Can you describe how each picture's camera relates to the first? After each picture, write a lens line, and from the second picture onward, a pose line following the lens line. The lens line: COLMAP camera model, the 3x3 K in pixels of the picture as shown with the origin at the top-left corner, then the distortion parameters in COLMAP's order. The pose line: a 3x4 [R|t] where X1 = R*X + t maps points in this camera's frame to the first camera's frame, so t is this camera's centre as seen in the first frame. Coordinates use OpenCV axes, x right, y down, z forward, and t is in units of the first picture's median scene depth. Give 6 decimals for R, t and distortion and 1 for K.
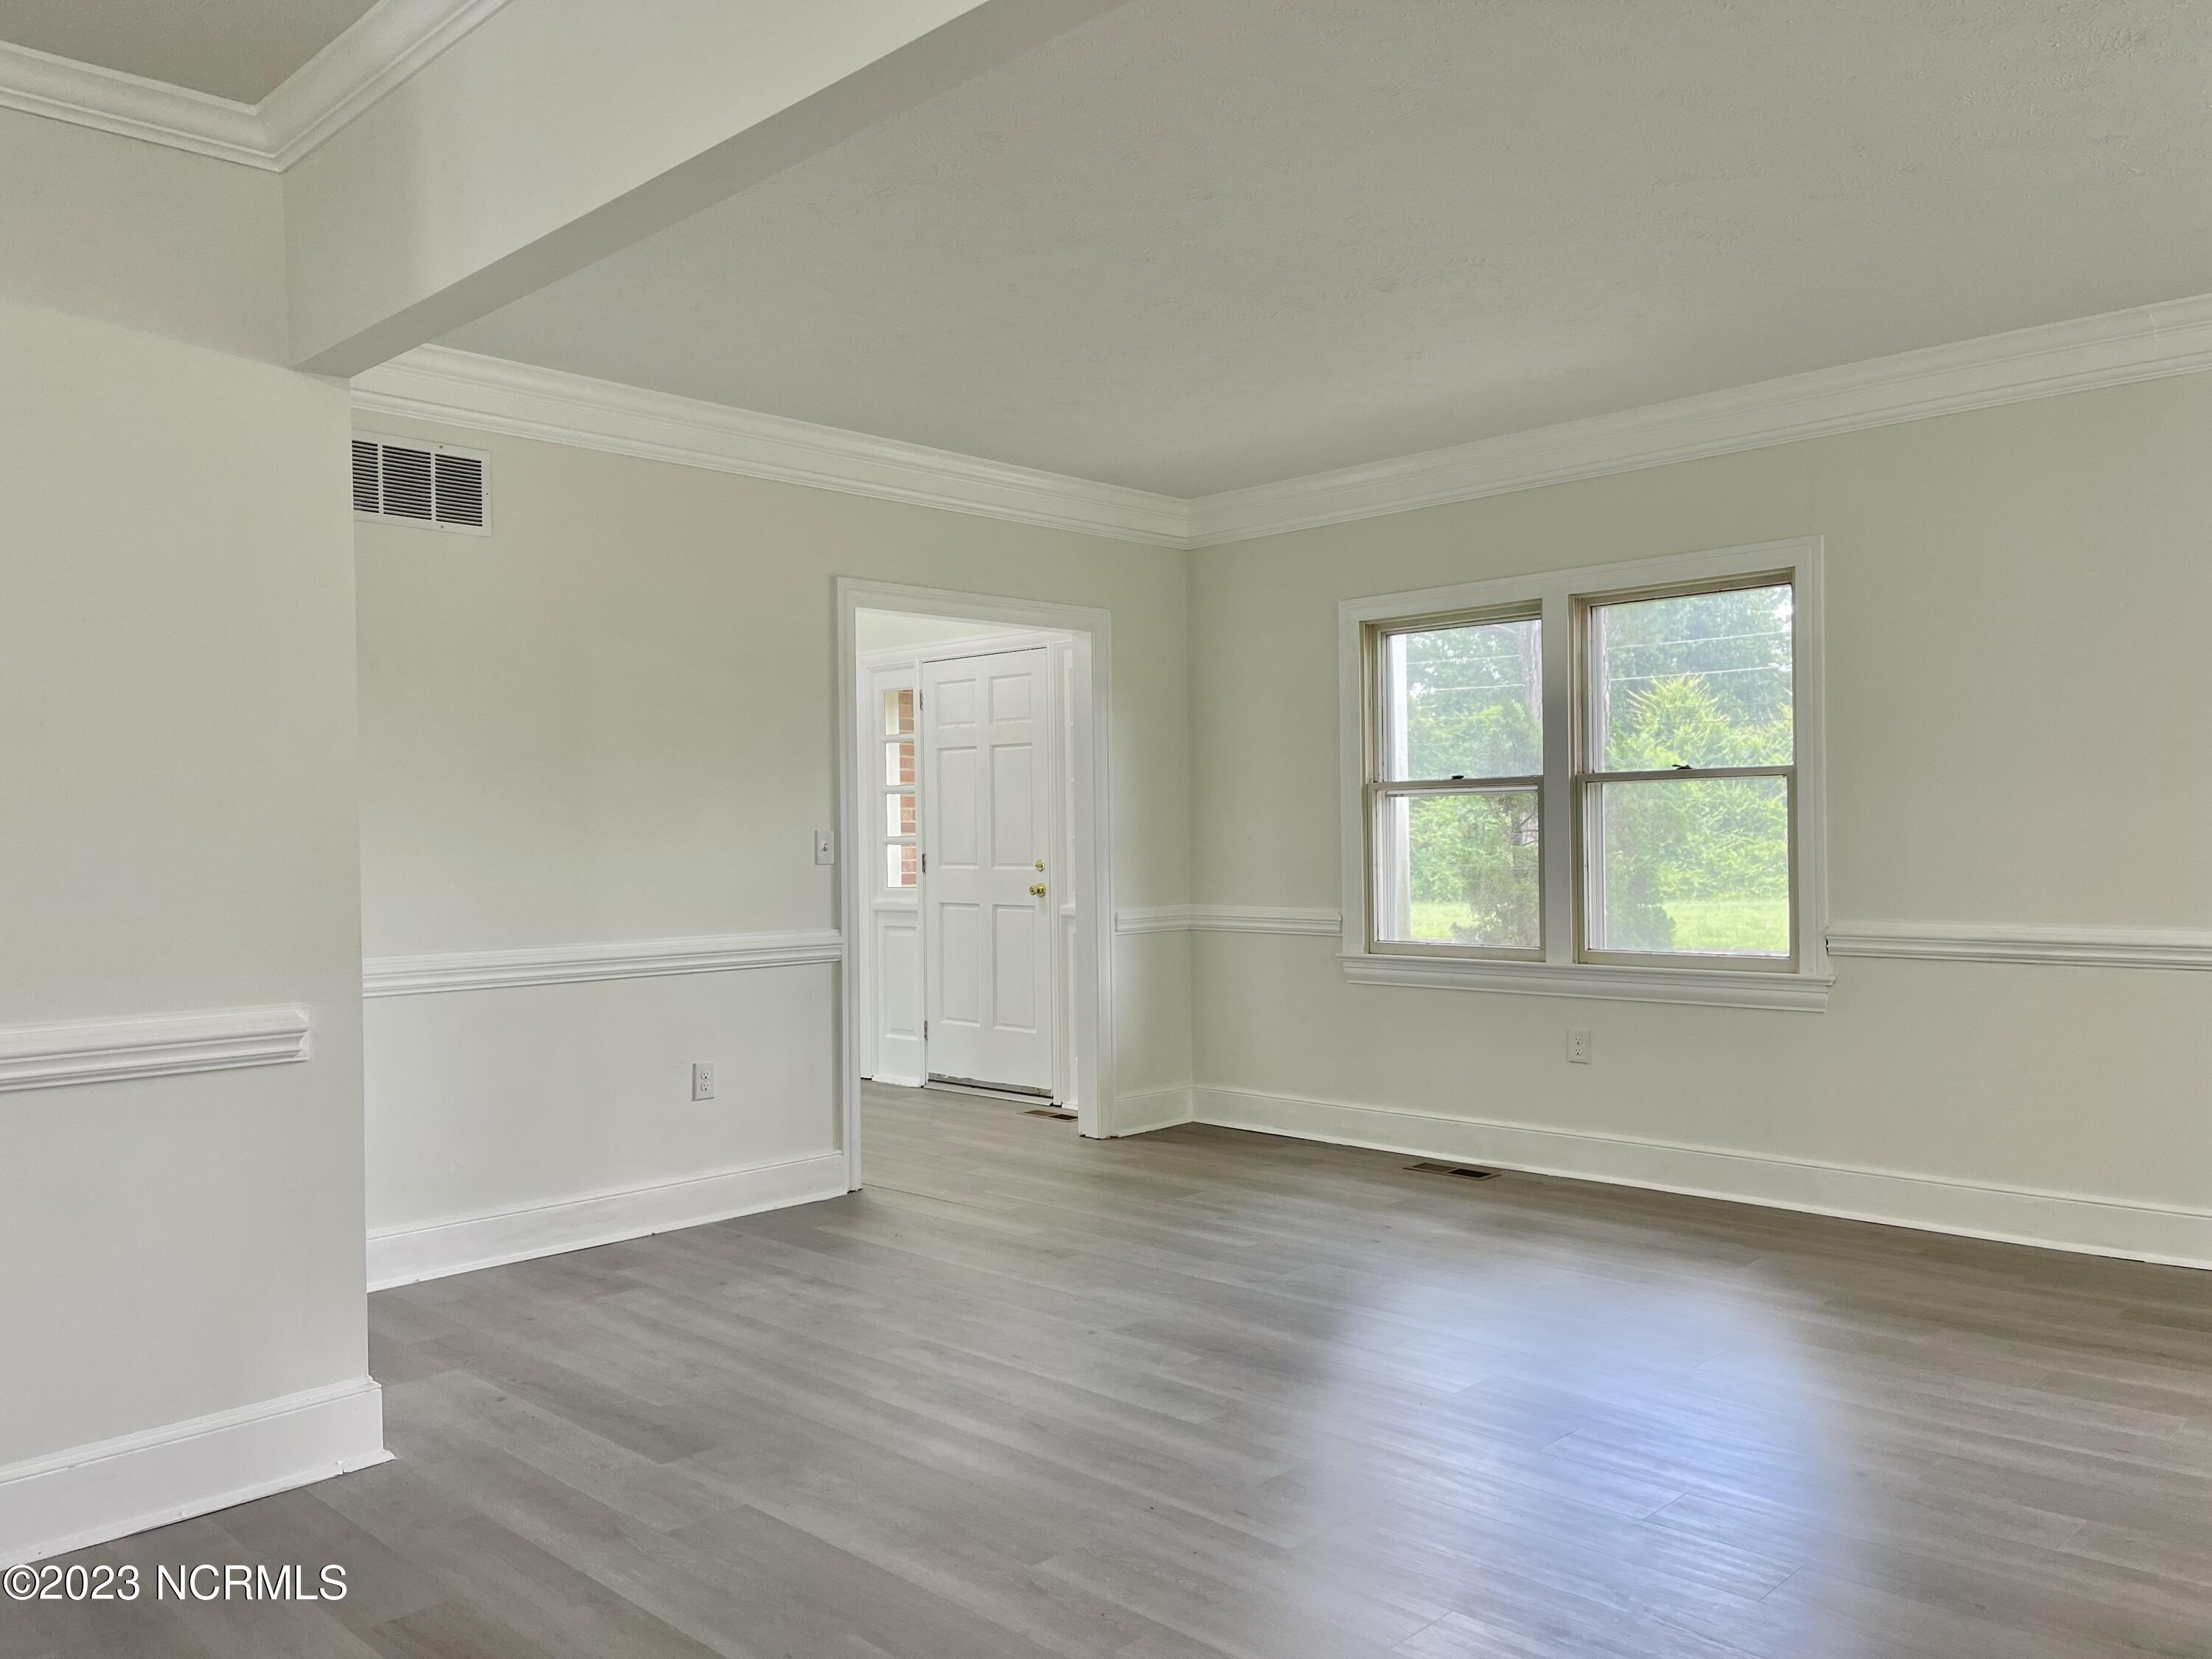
lens RADIAL K [[1679.7, 0, 1110.1], [0, 1679.7, 836.2], [0, 0, 1]] dist [0.066257, -0.073735]
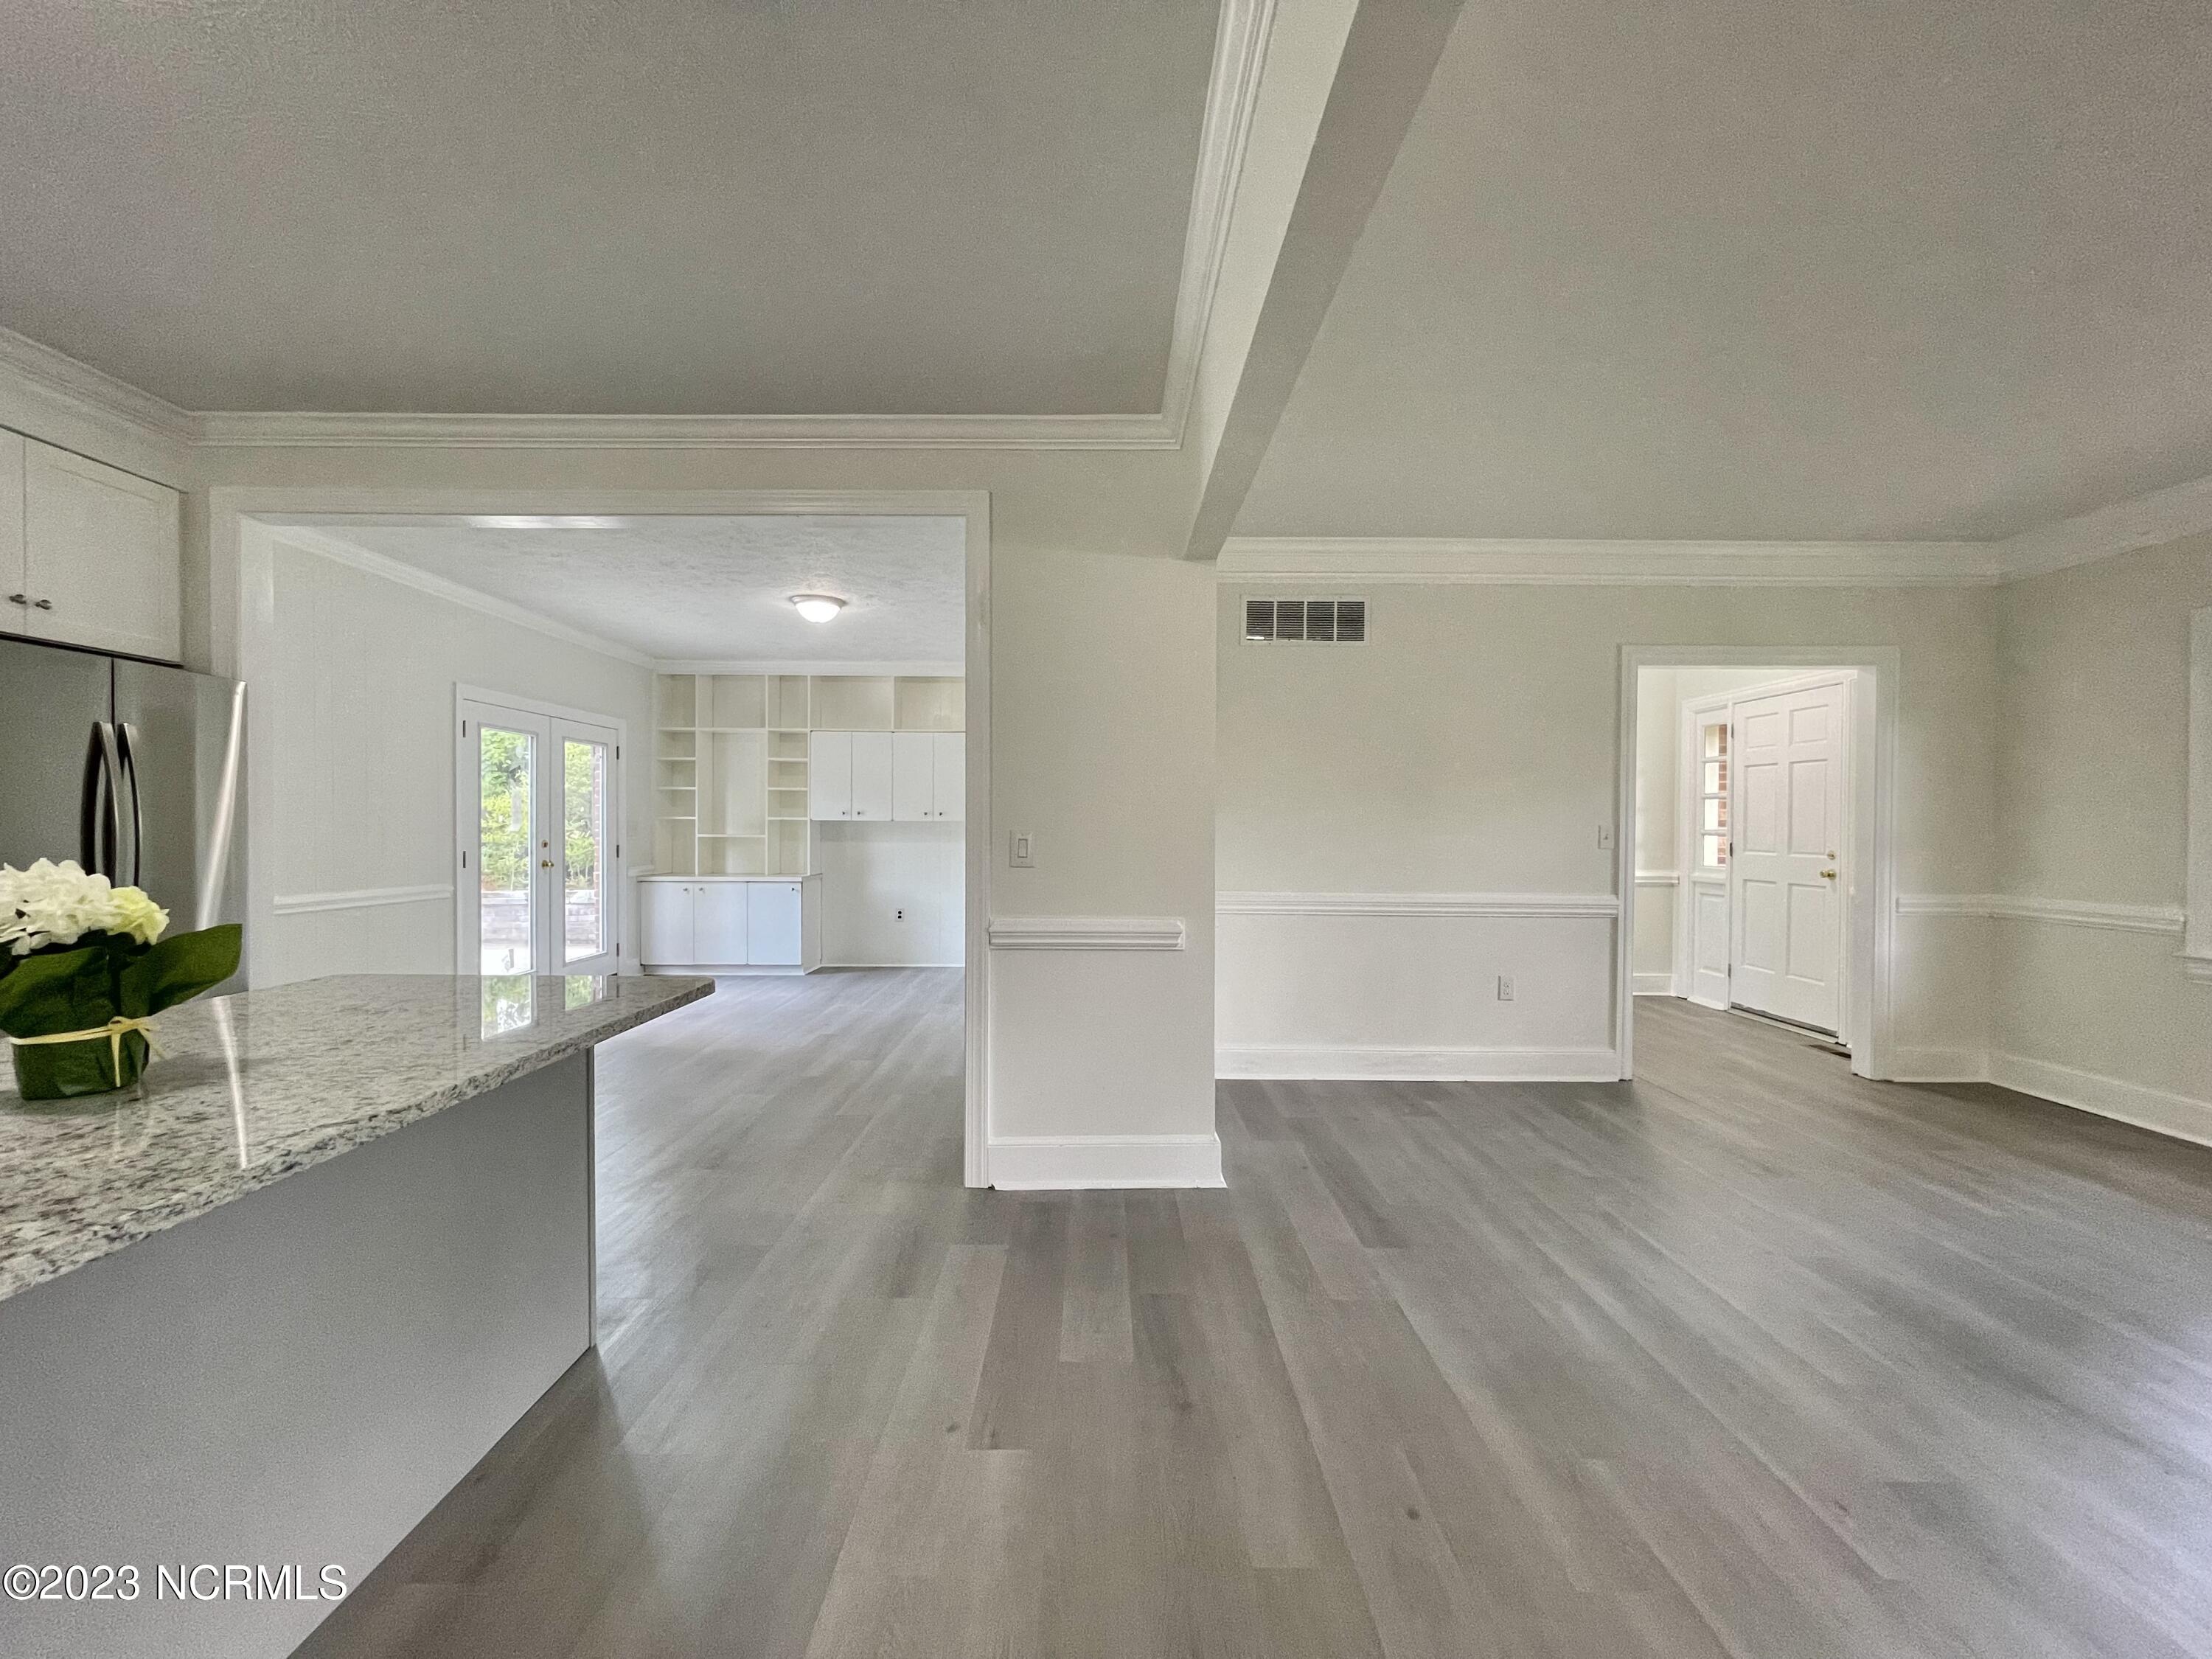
lens RADIAL K [[895.7, 0, 1098.9], [0, 895.7, 834.6], [0, 0, 1]] dist [-0.000592, -0.000058]
pose [[0.695871, 0.025044, -0.717730, 0.073680], [-0.016057, 0.999685, 0.019314, -0.002770], [0.717987, -0.001916, 0.696054, 0.160108]]
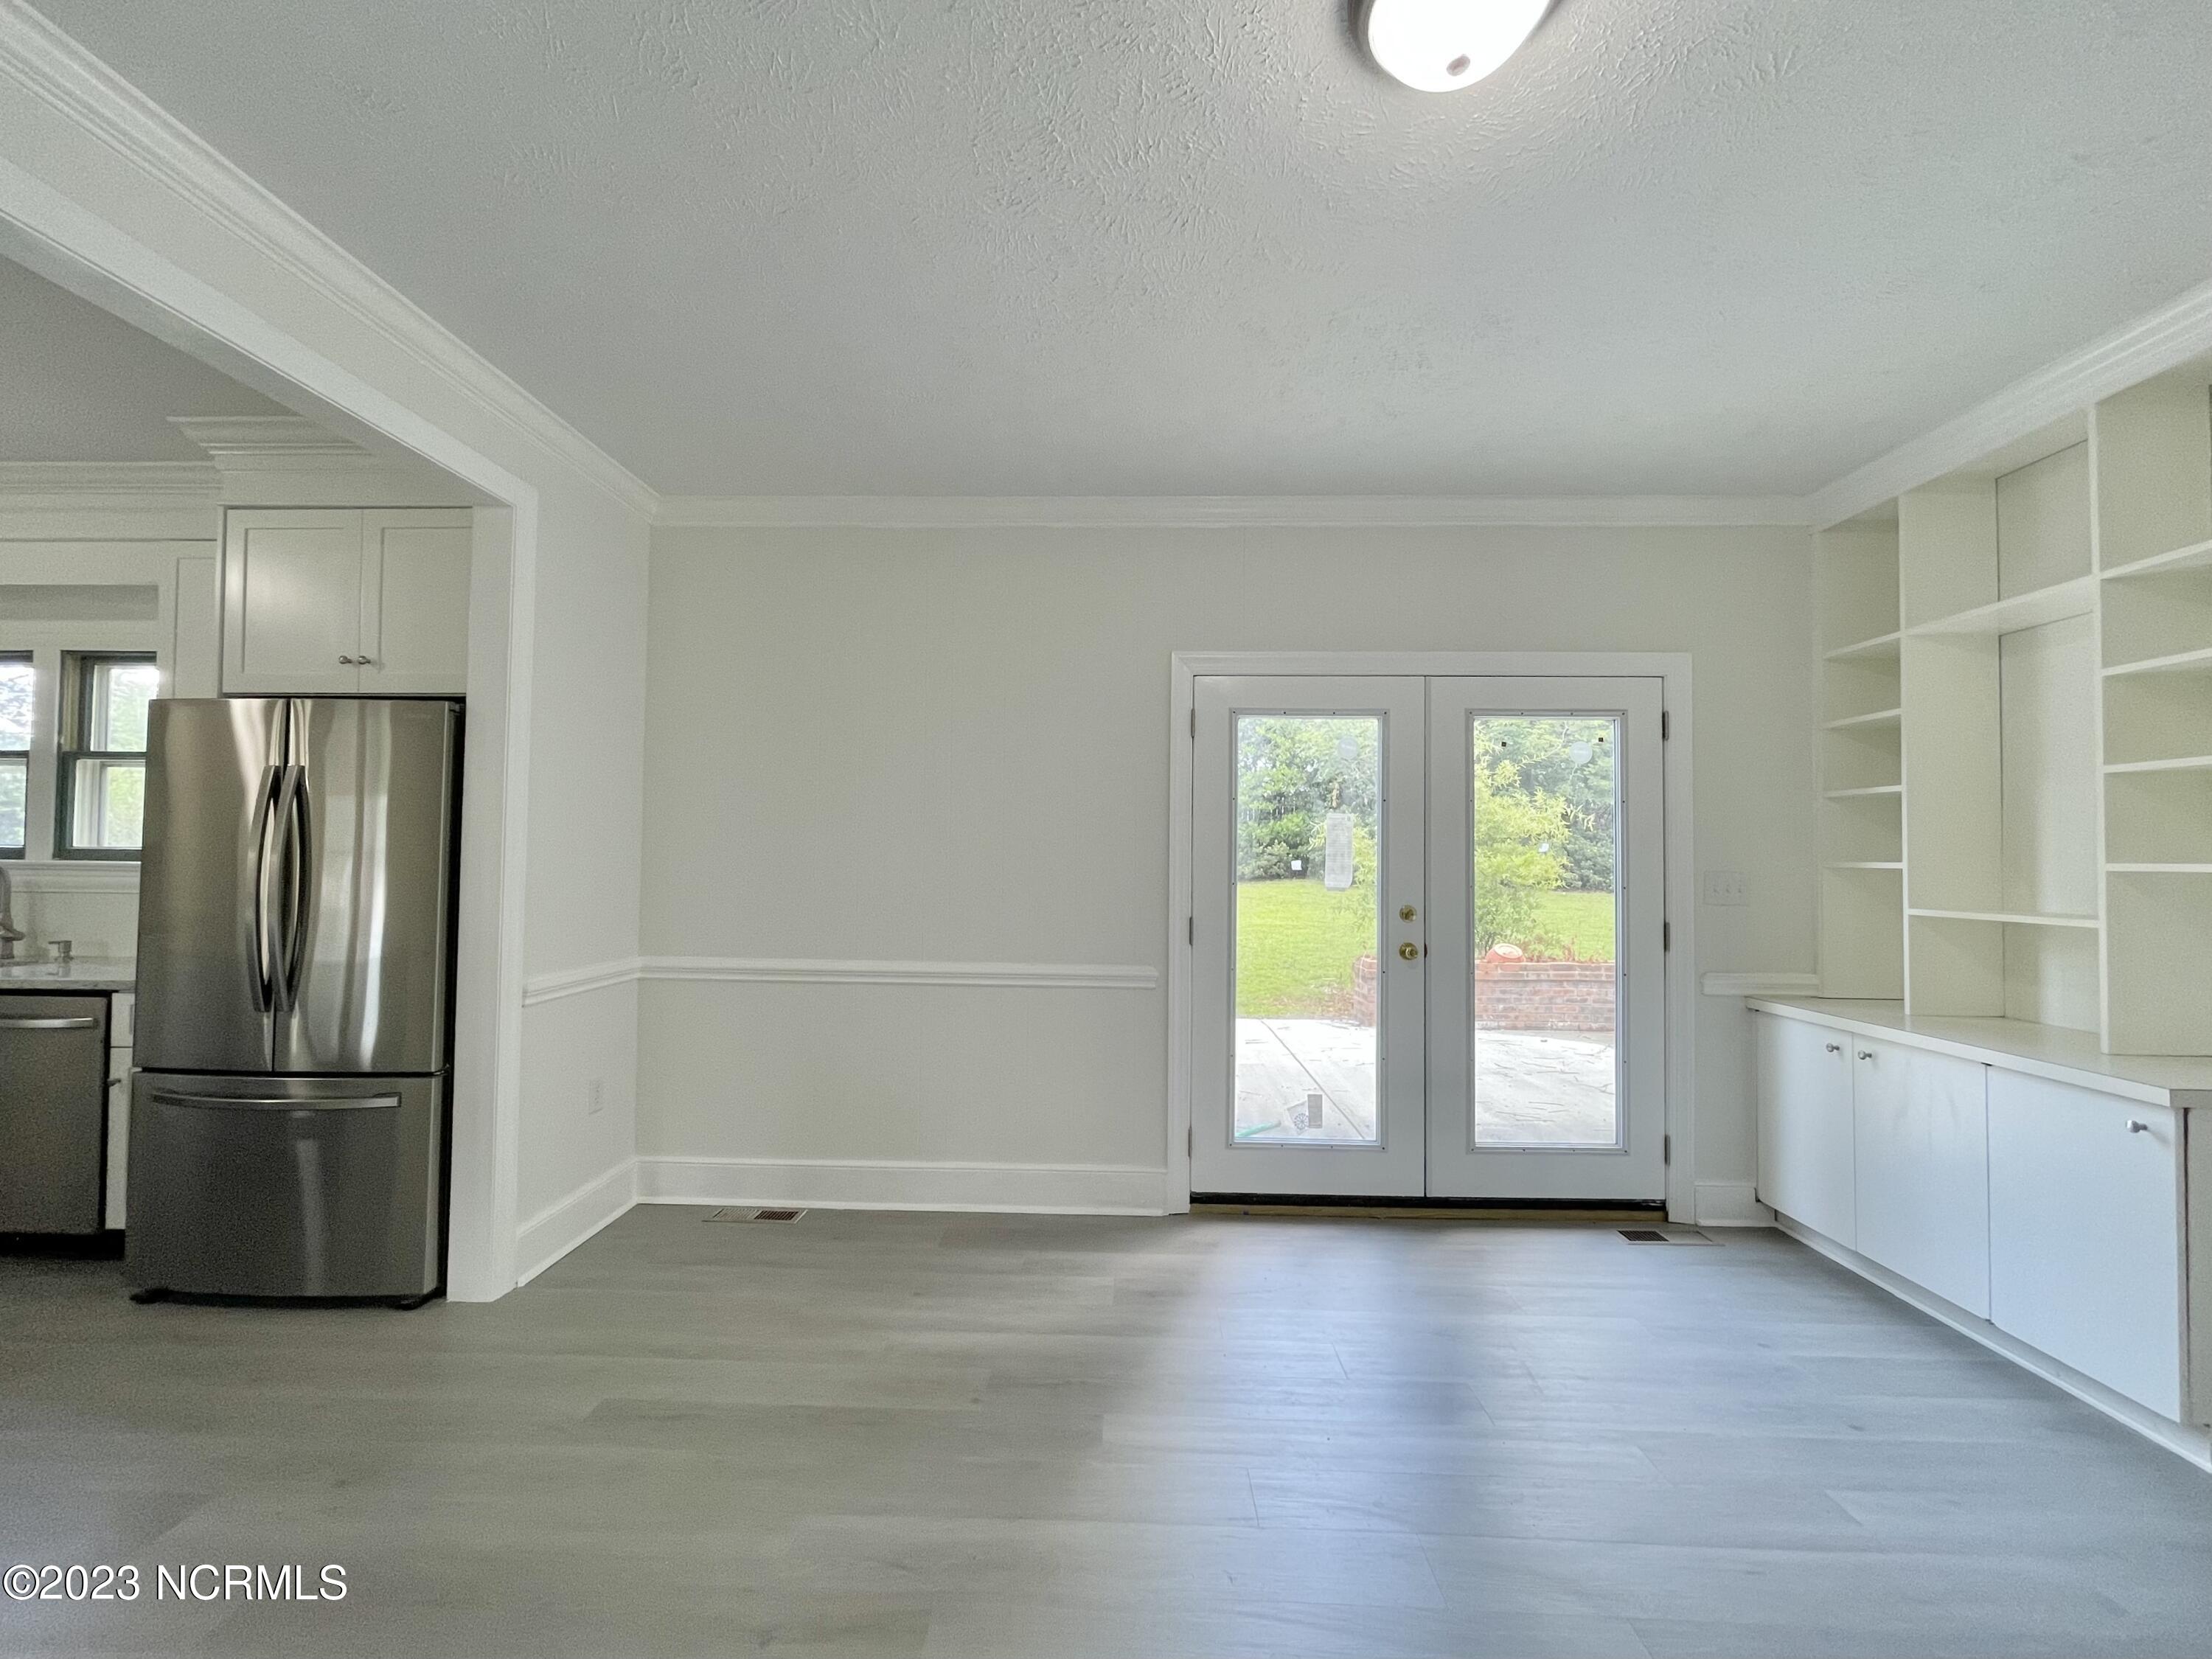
lens RADIAL K [[910.4, 0, 1102.8], [0, 910.4, 835.4], [0, 0, 1]] dist [-0.000229, -0.000199]
pose [[-0.736745, -0.009410, -0.676105, -0.575933], [0.000917, 0.999888, -0.014914, -0.001896], [0.676170, -0.011608, -0.736654, 0.699265]]
